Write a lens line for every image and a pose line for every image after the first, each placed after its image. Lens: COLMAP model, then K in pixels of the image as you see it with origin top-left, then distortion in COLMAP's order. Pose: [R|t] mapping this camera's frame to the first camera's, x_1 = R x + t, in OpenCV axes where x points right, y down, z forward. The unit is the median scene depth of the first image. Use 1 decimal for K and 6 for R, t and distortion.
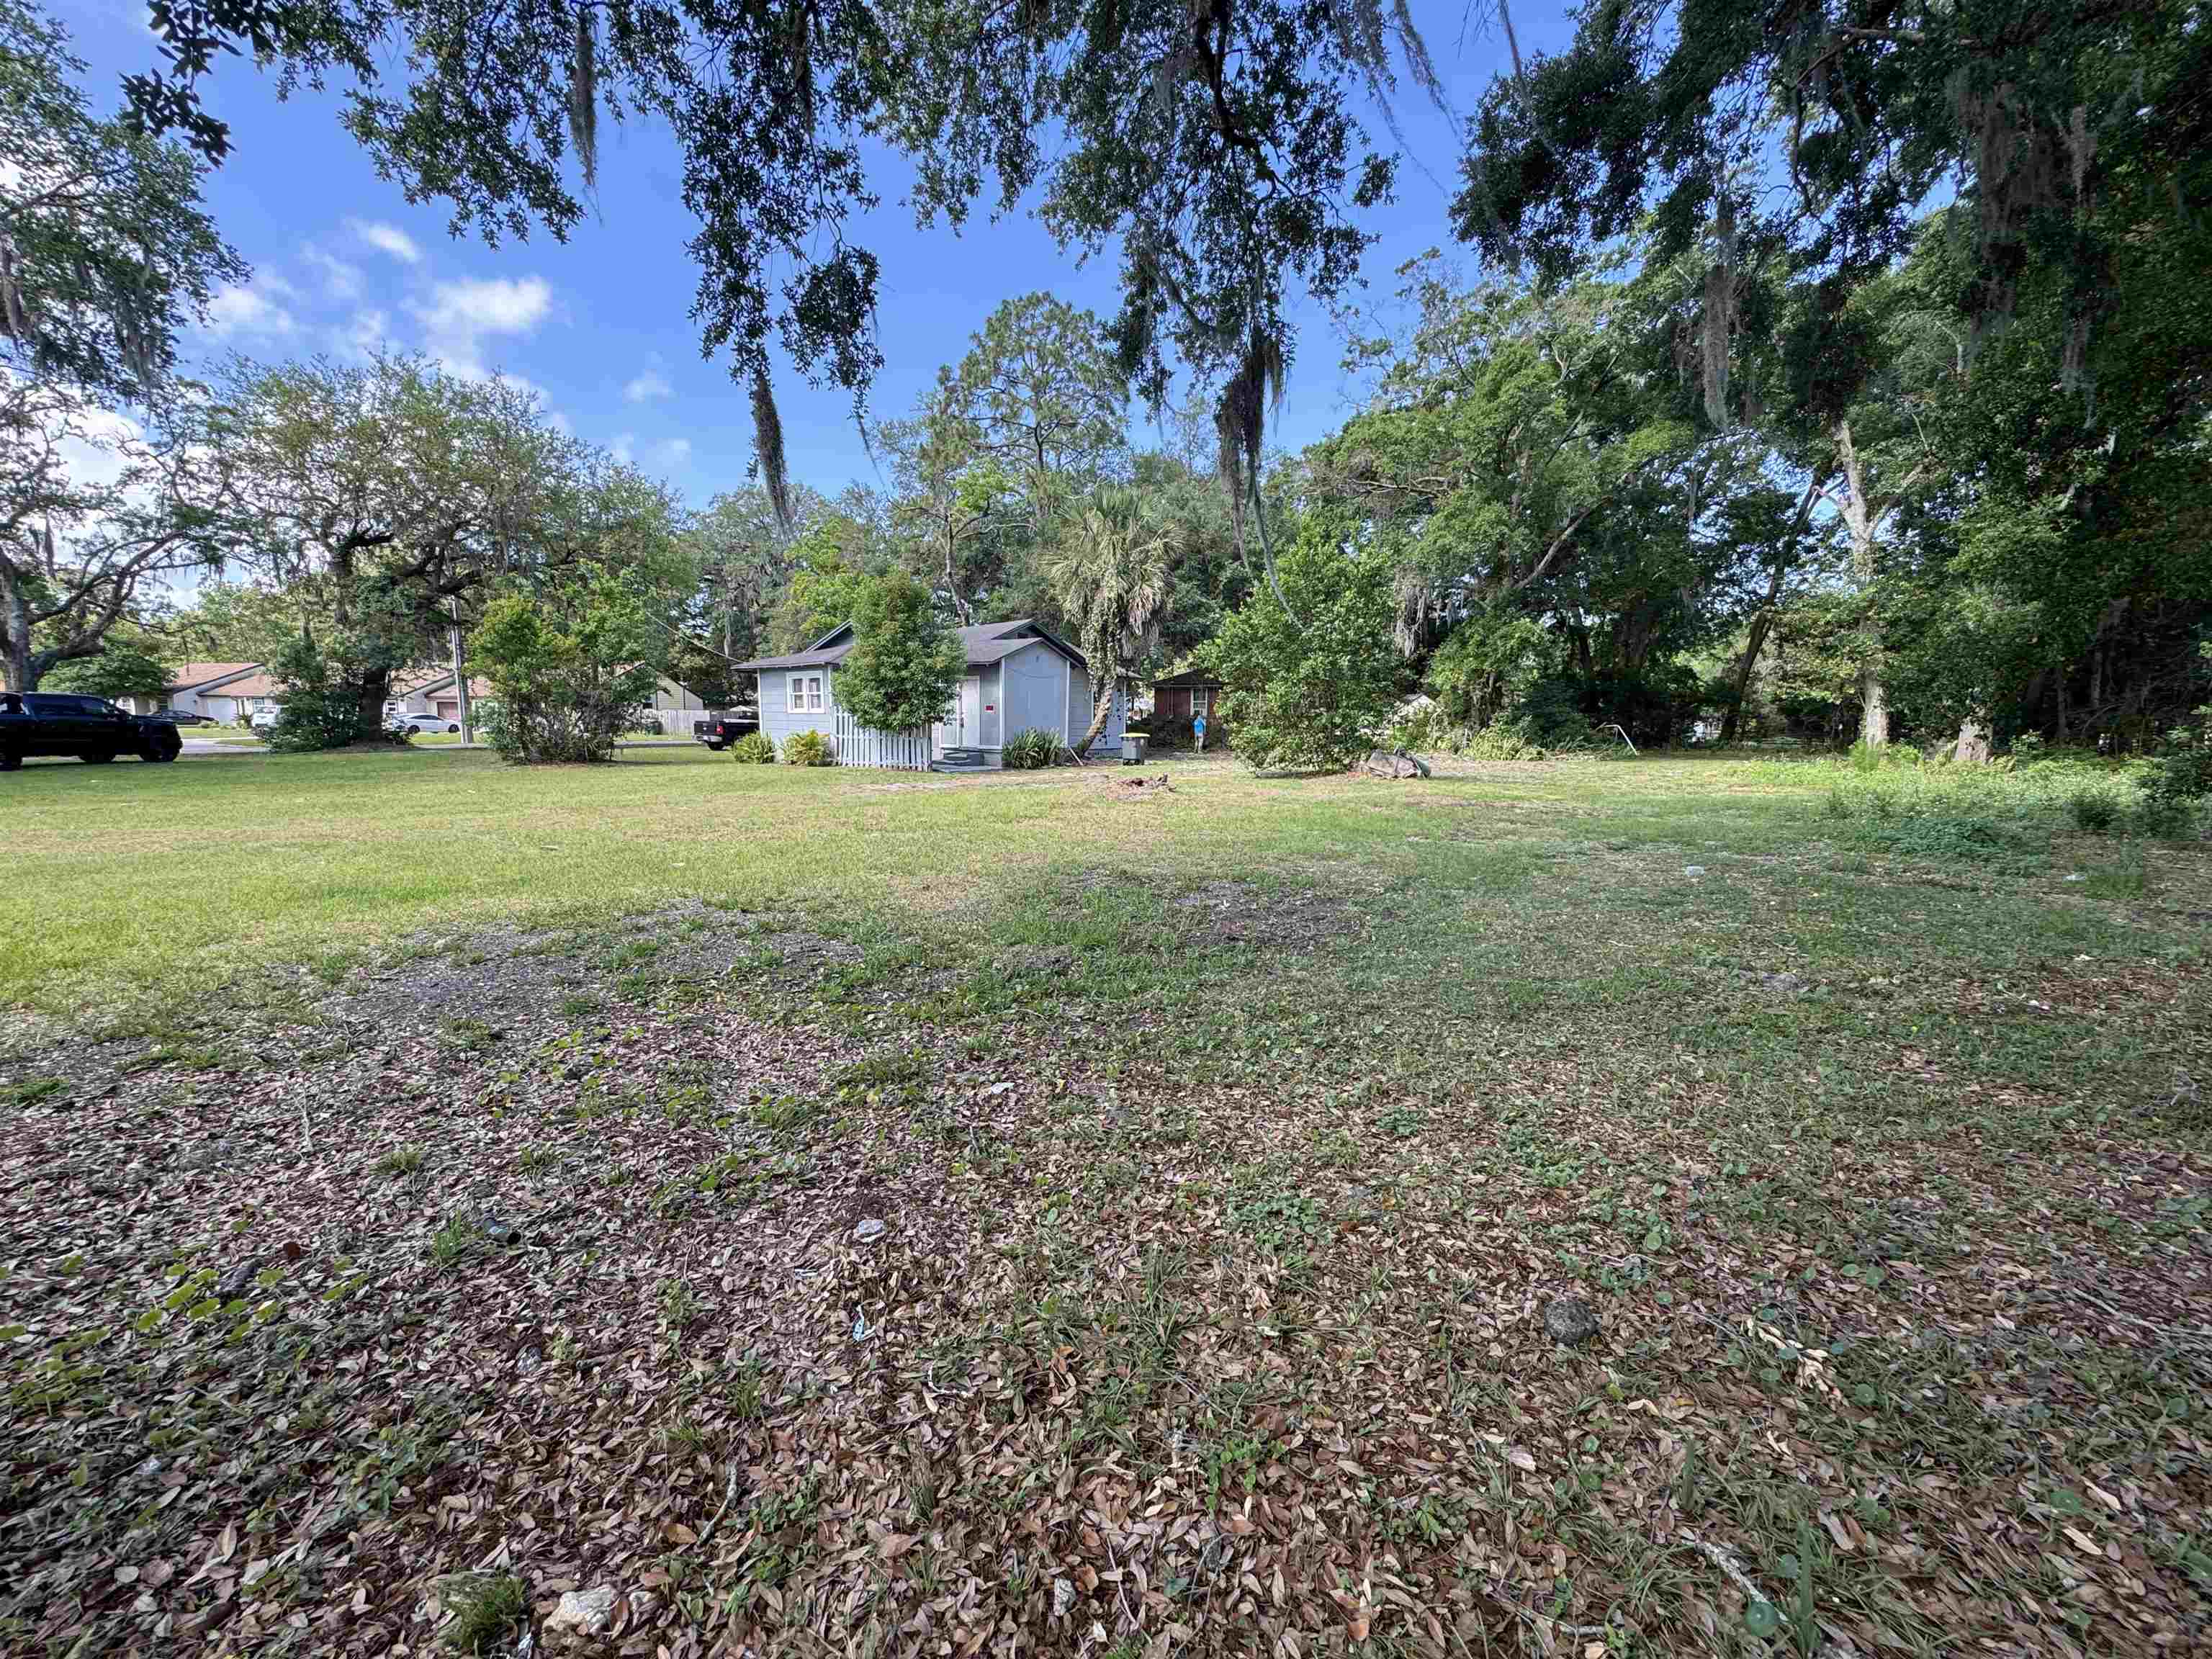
lens RADIAL K [[882.0, 0, 1100.4], [0, 882.0, 830.0], [0, 0, 1]] dist [-0.002431, 0.000501]
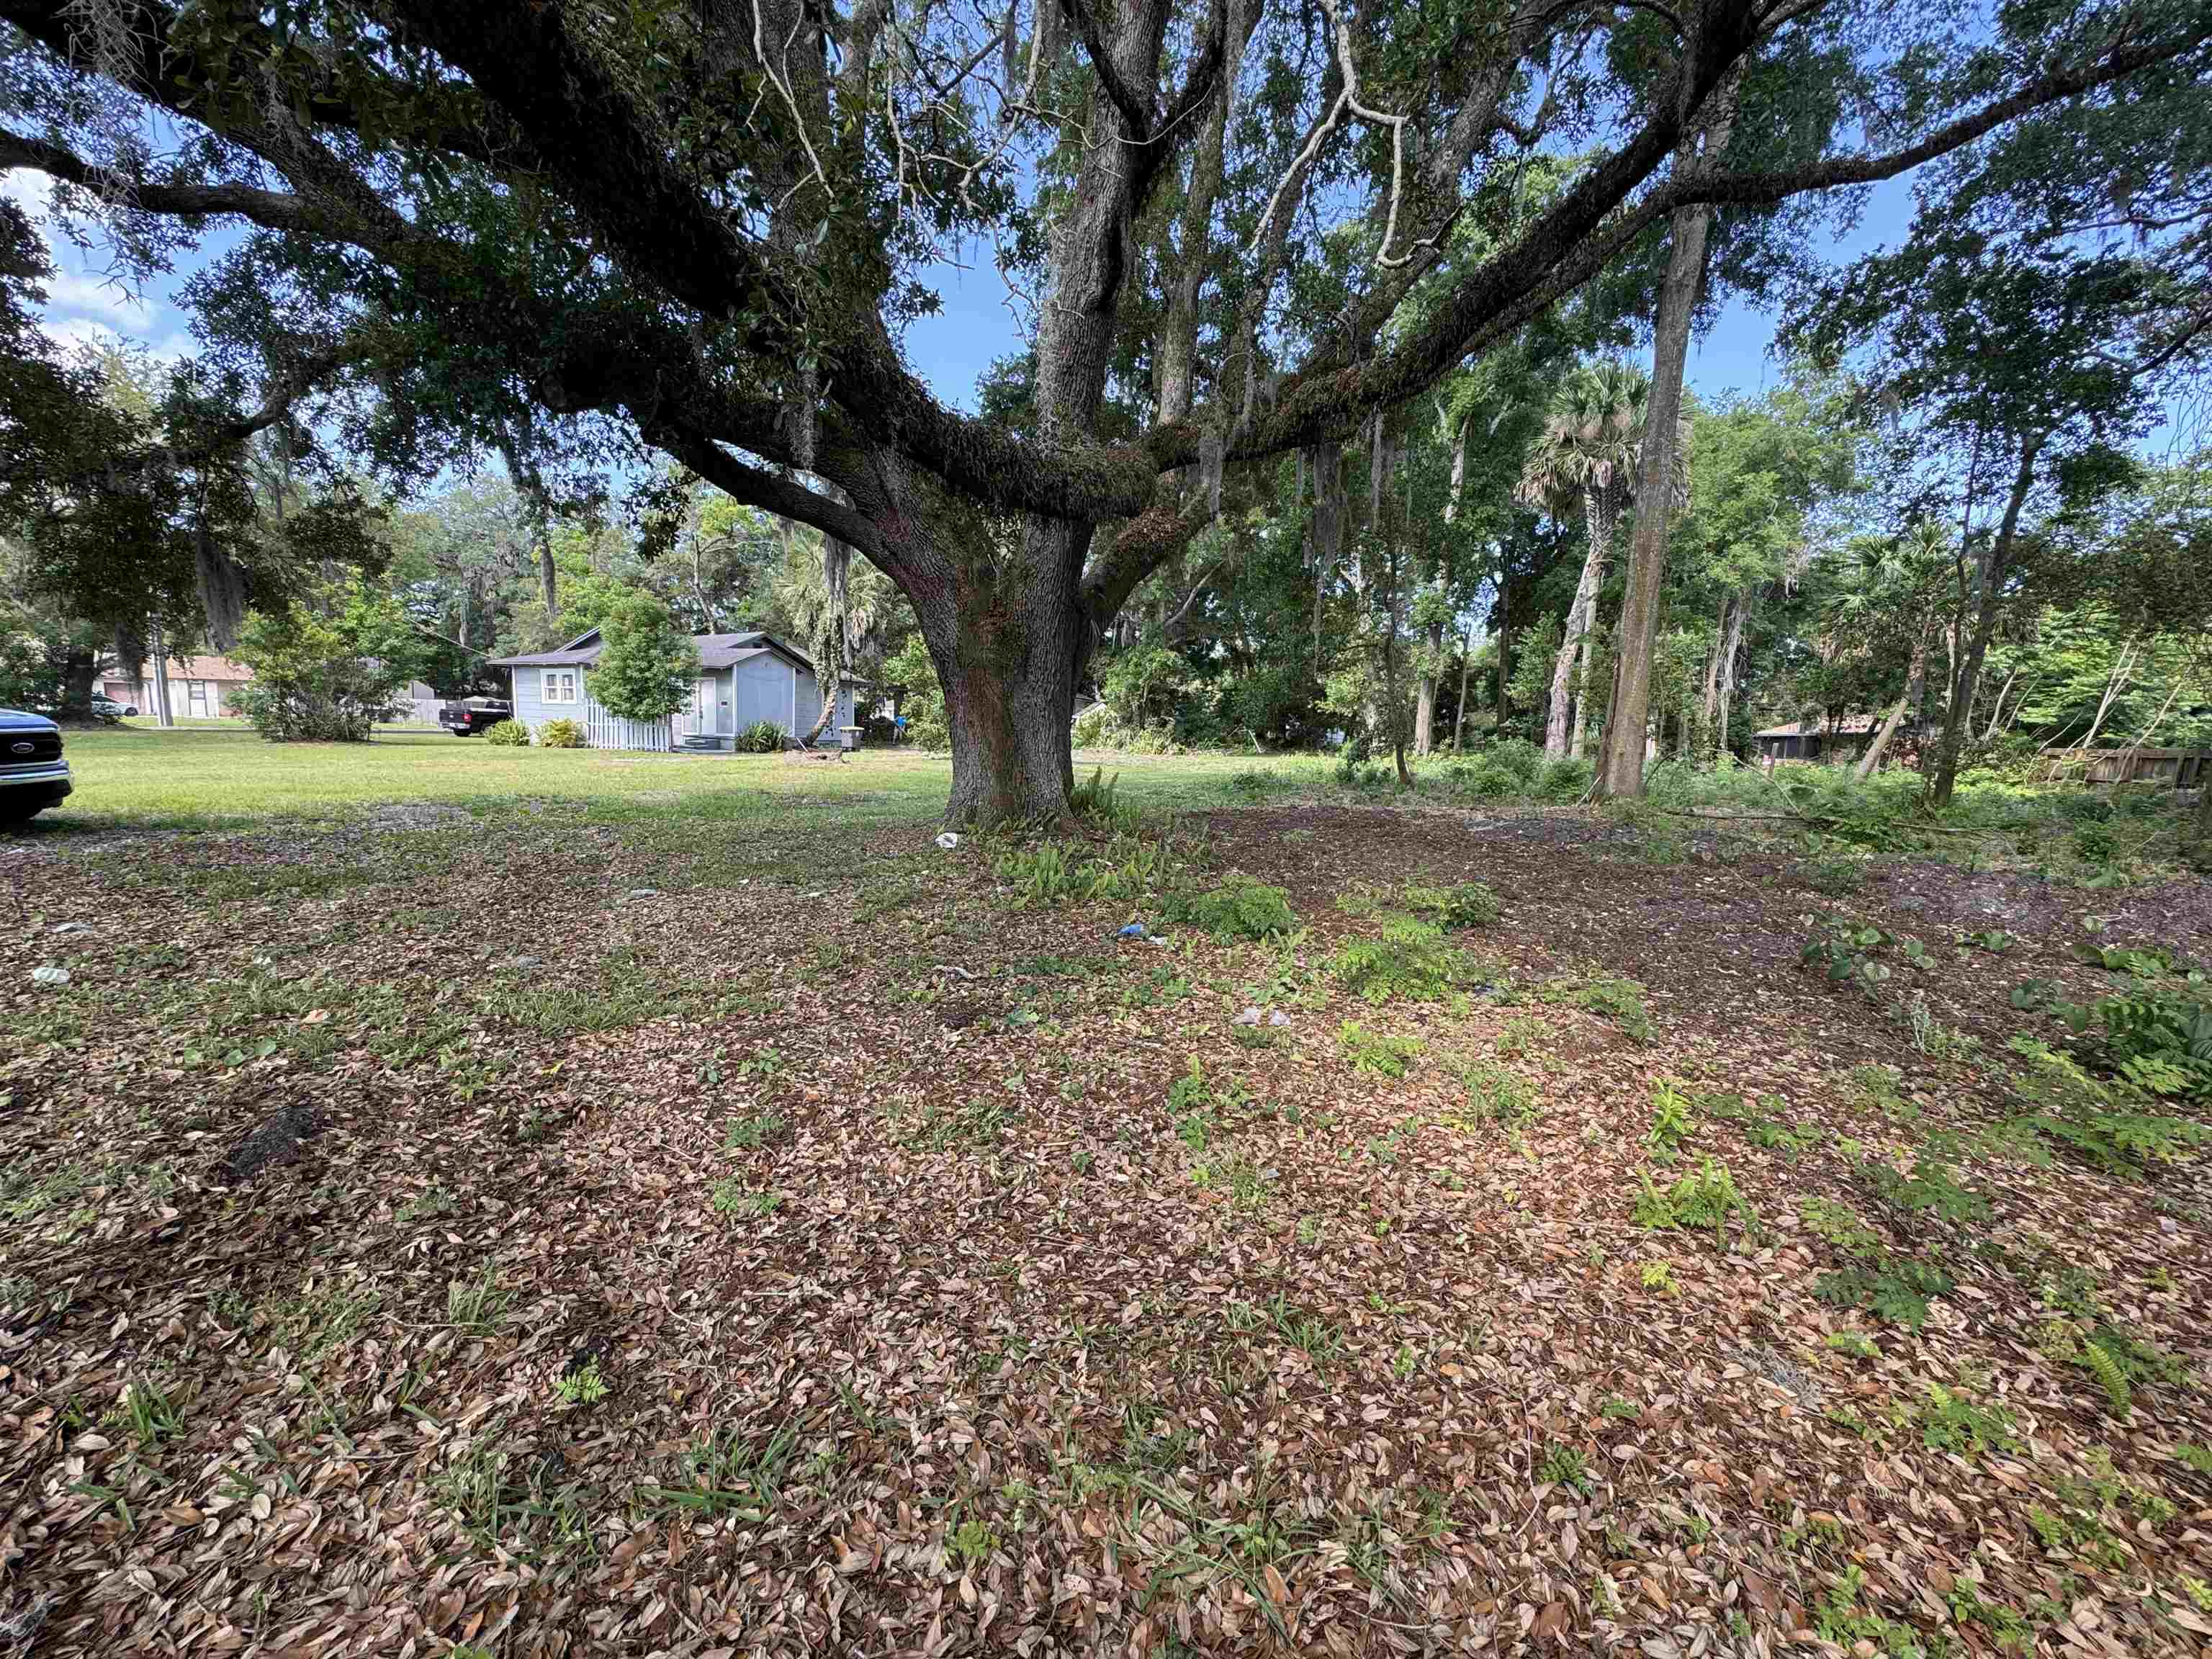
lens RADIAL K [[882.0, 0, 1108.2], [0, 882.0, 837.9], [0, 0, 1]] dist [-0.002431, 0.000501]
pose [[0.971092, -0.009533, 0.238513, 0.209542], [0.008529, 0.999950, 0.005243, 0.101470], [-0.238551, -0.003058, 0.971125, -0.695394]]
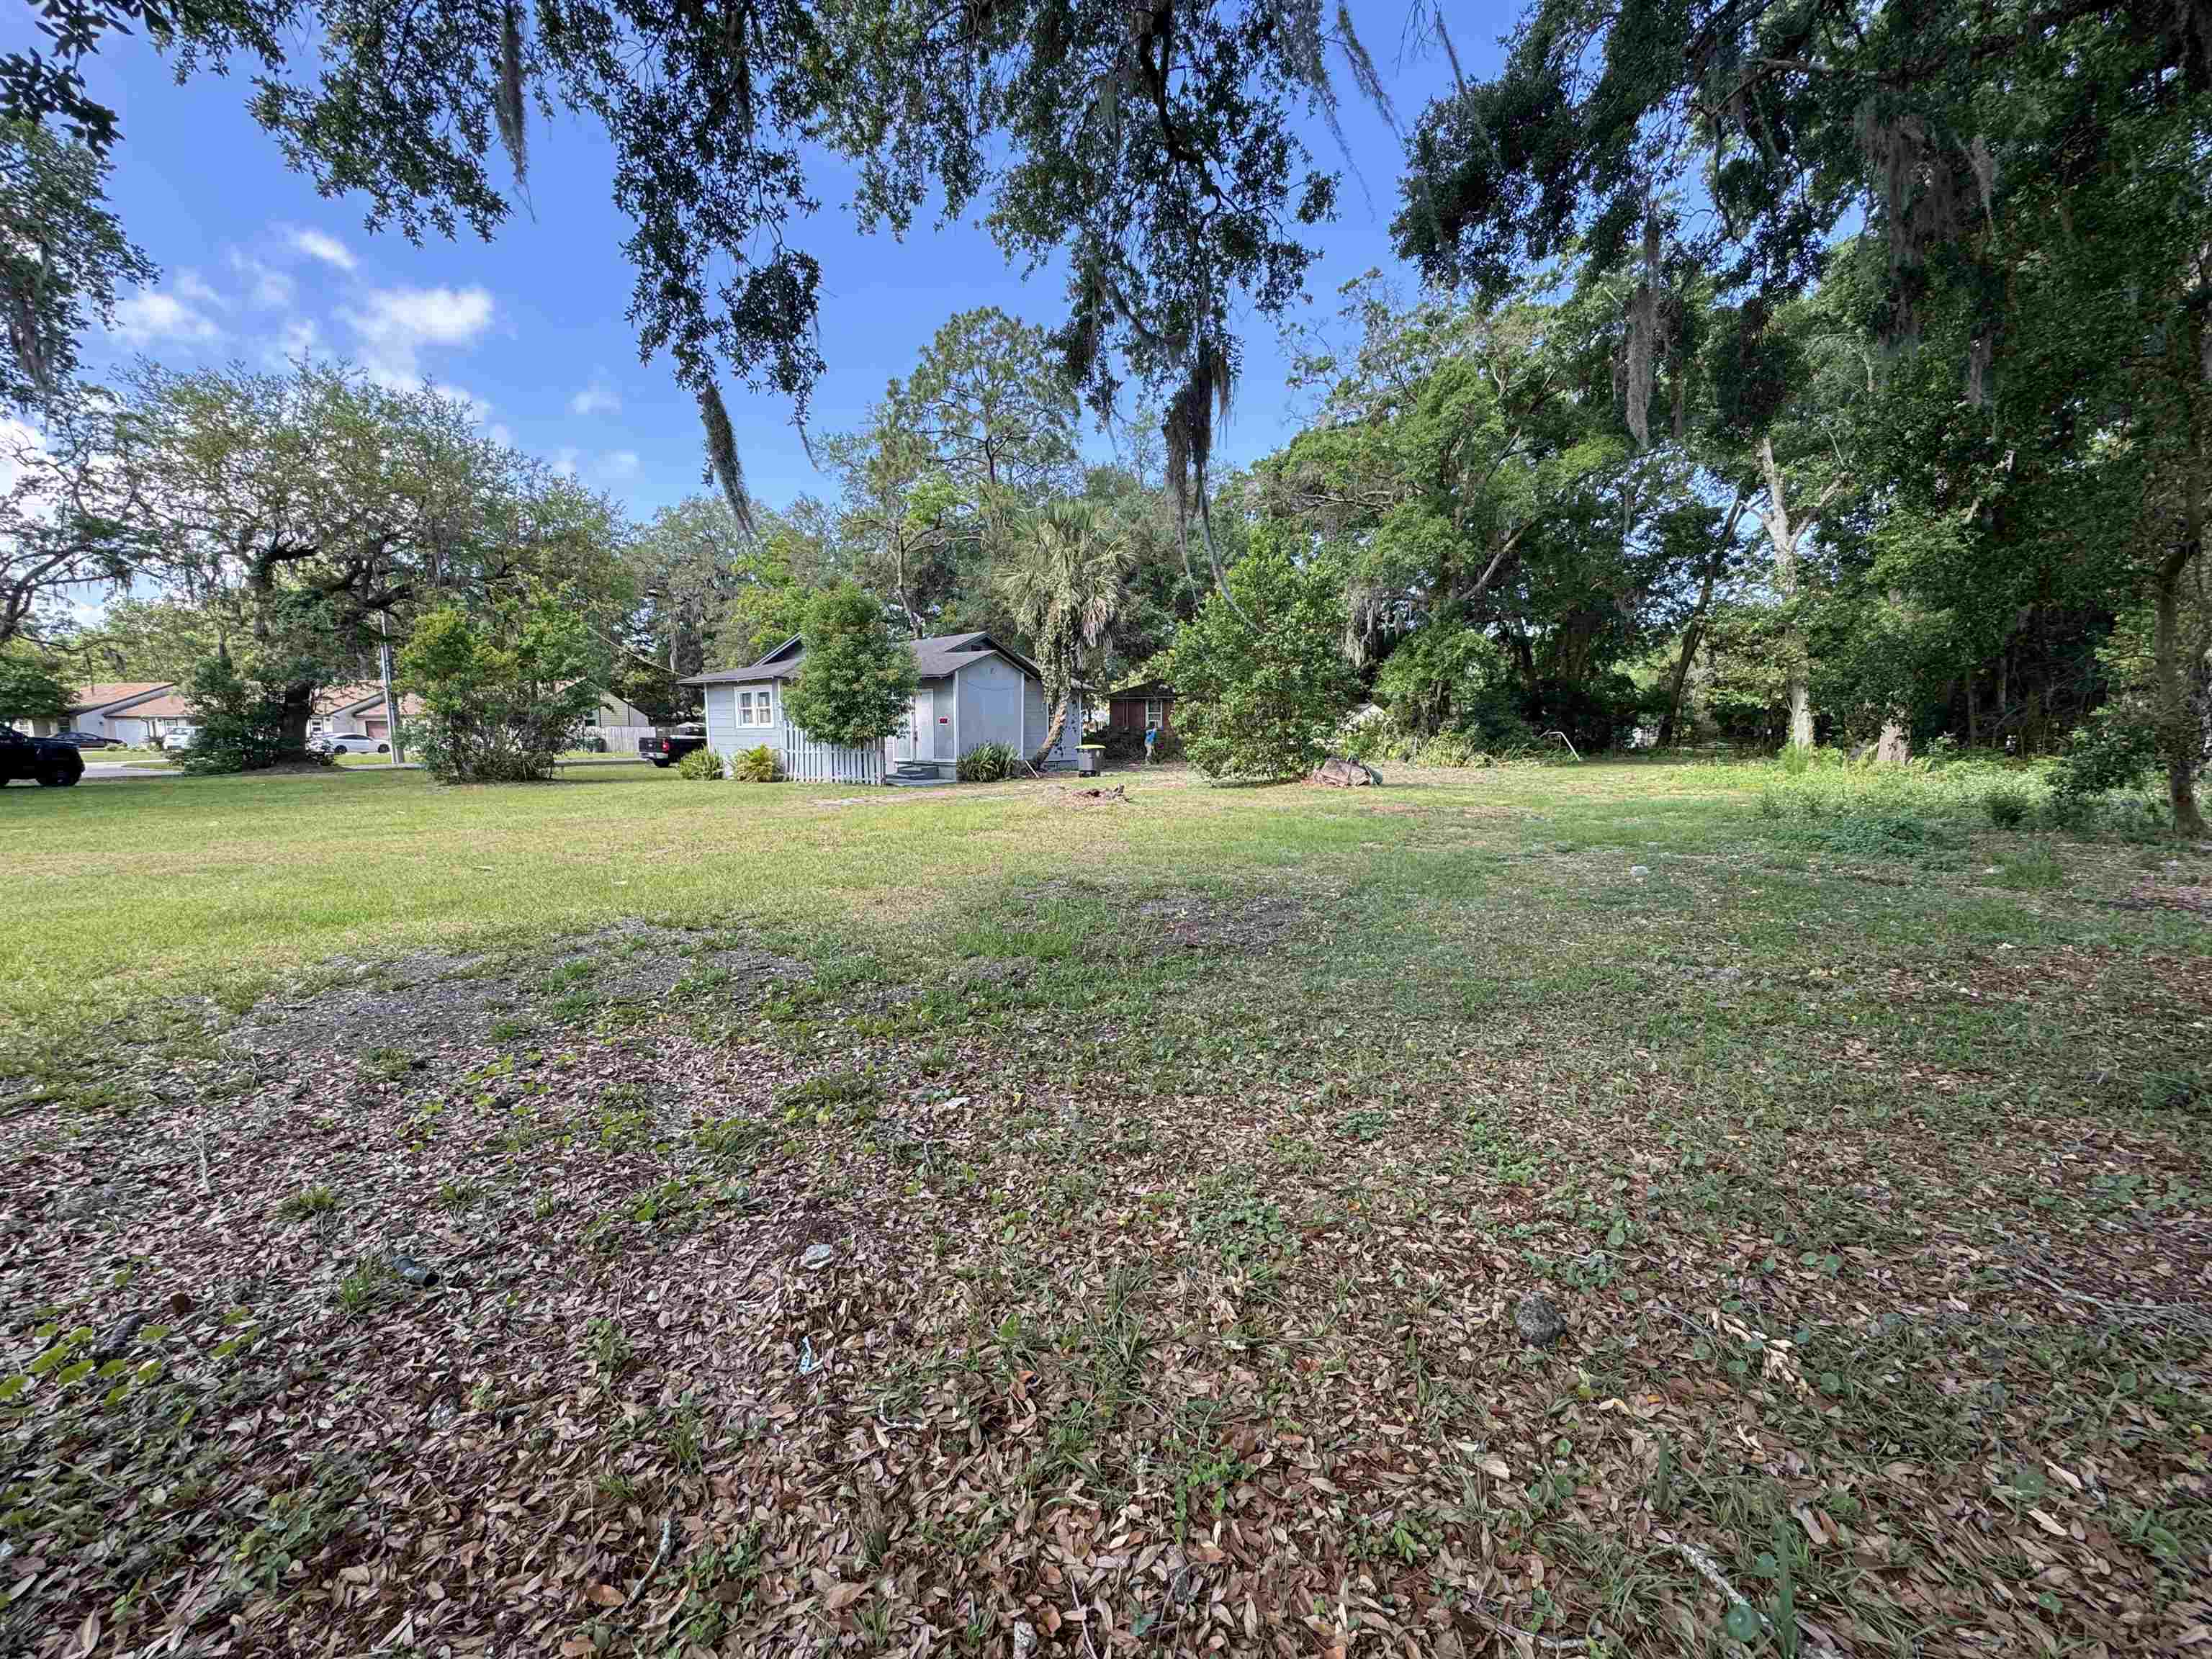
lens RADIAL K [[882.0, 0, 1100.3], [0, 882.0, 834.4], [0, 0, 1]] dist [-0.002431, 0.000501]
pose [[0.998706, -0.016131, 0.048226, 0.000853], [0.016593, 0.999820, -0.009203, 0.002197], [-0.048069, 0.009991, 0.998794, 0.005353]]
